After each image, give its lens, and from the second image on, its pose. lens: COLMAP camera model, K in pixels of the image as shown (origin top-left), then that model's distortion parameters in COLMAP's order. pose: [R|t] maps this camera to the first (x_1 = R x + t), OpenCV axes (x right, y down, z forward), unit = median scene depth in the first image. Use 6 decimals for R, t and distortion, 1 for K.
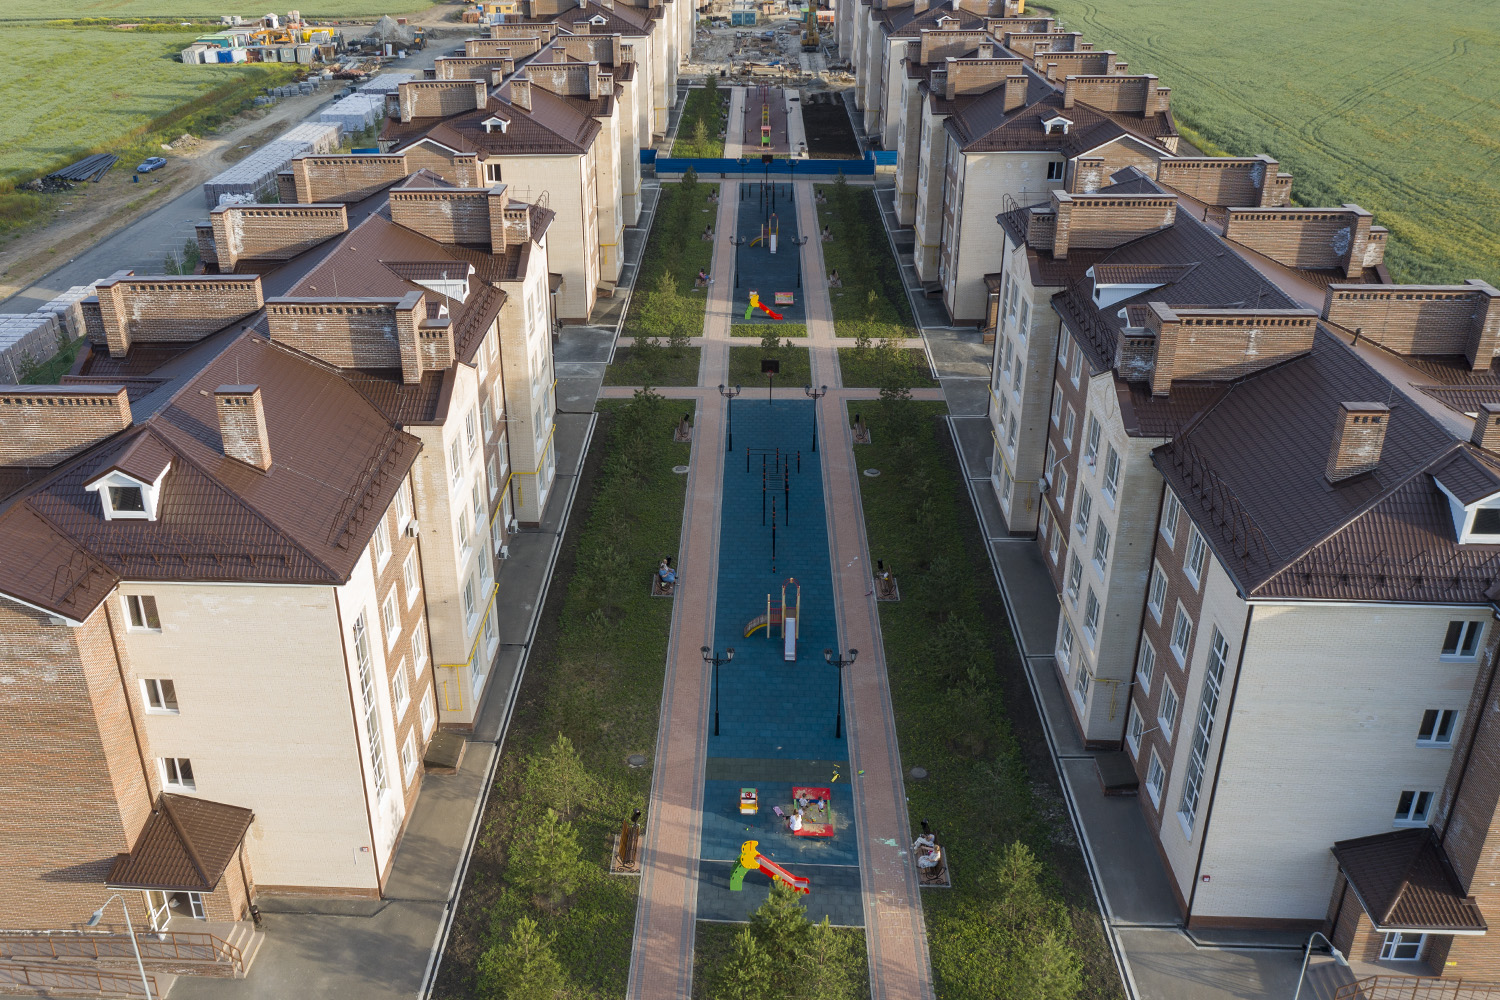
lens RADIAL K [[1308.3, 0, 679.0], [0, 1308.3, 491.0], [0, 0, 1]] dist [-0.020492, 0.006173]
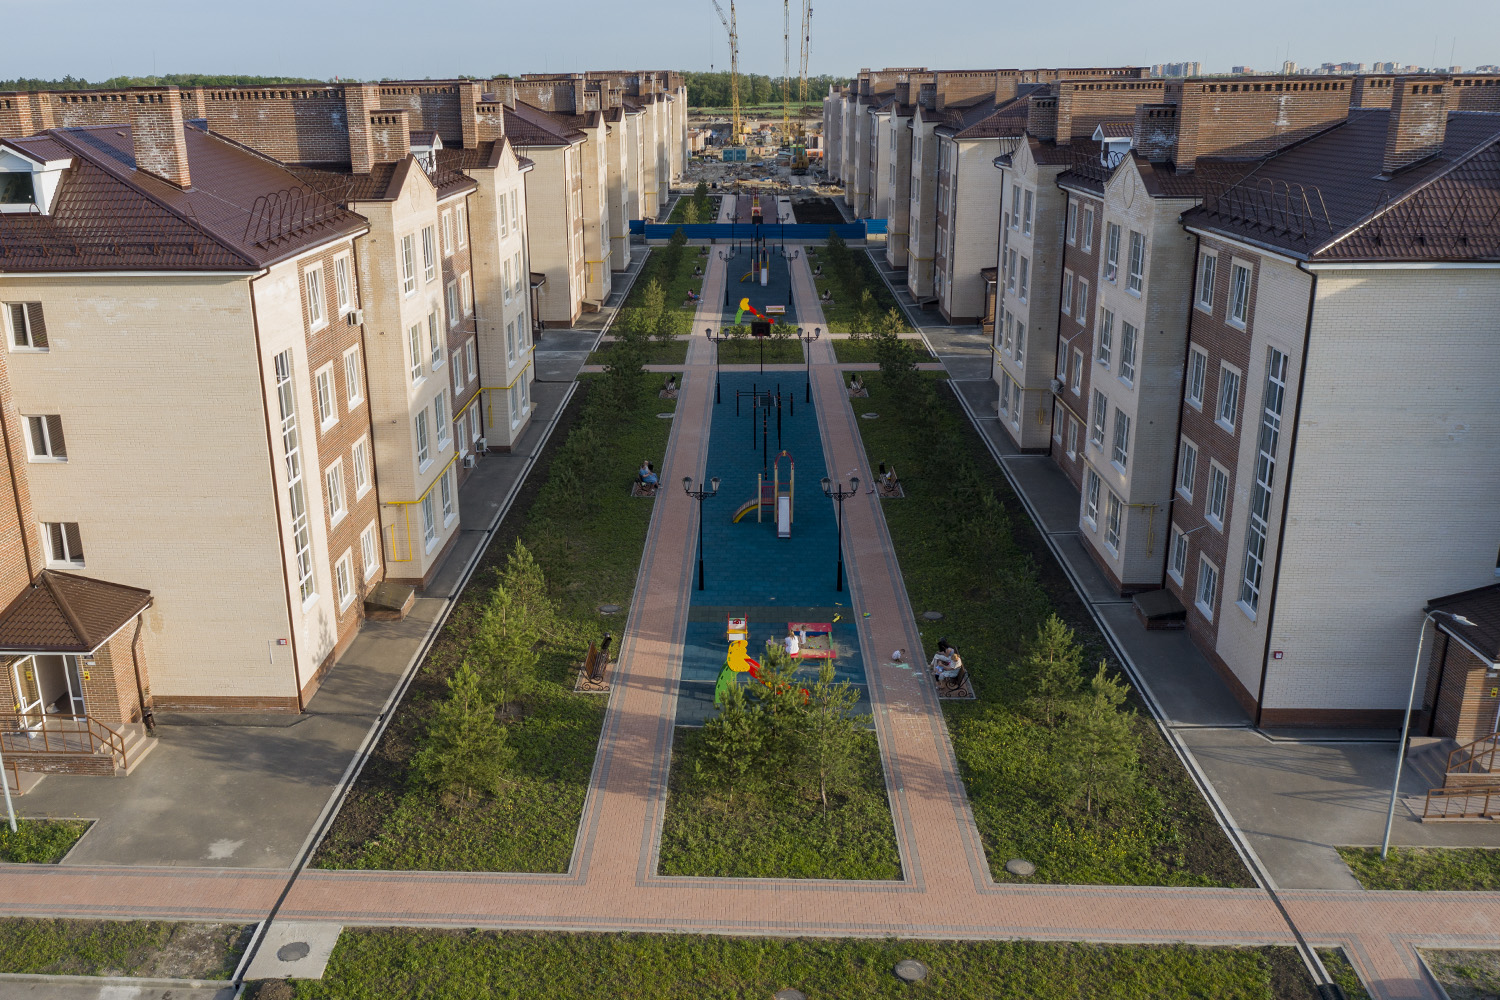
lens RADIAL K [[1308.3, 0, 687.3], [0, 1308.3, 506.7], [0, 0, 1]] dist [-0.020492, 0.006173]
pose [[0.999952, -0.004729, 0.008607, 0.013105], [0.005851, 0.990787, -0.135301, 0.270694], [-0.007888, 0.135345, 0.990767, 0.132196]]
